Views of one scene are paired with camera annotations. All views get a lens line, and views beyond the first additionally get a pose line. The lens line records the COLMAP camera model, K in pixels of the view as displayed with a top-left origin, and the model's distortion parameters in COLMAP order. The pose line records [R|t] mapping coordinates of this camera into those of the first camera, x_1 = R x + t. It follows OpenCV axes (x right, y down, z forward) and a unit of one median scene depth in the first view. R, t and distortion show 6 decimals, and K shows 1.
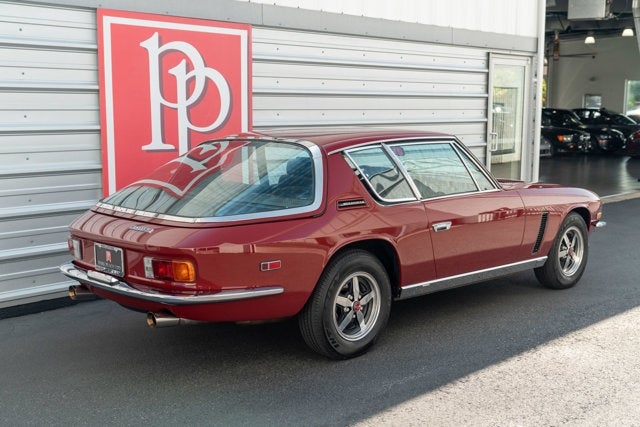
lens RADIAL K [[778.8, 0, 320.0], [0, 778.8, 213.5], [0, 0, 1]] dist [0.024244, 0.033849]
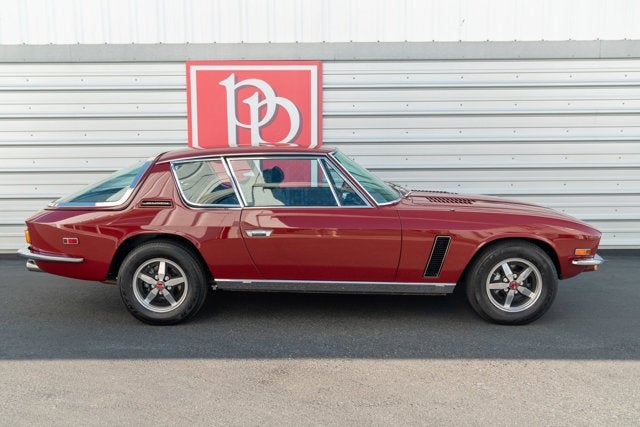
lens RADIAL K [[585.3, 0, 321.4], [0, 585.3, 220.6], [0, 0, 1]] dist [0.000929, 0.010917]
pose [[0.709470, 0.104275, -0.696979, 0.628184], [-0.086760, 0.994393, 0.060457, -0.047186], [0.699375, 0.017578, 0.714539, 0.358514]]
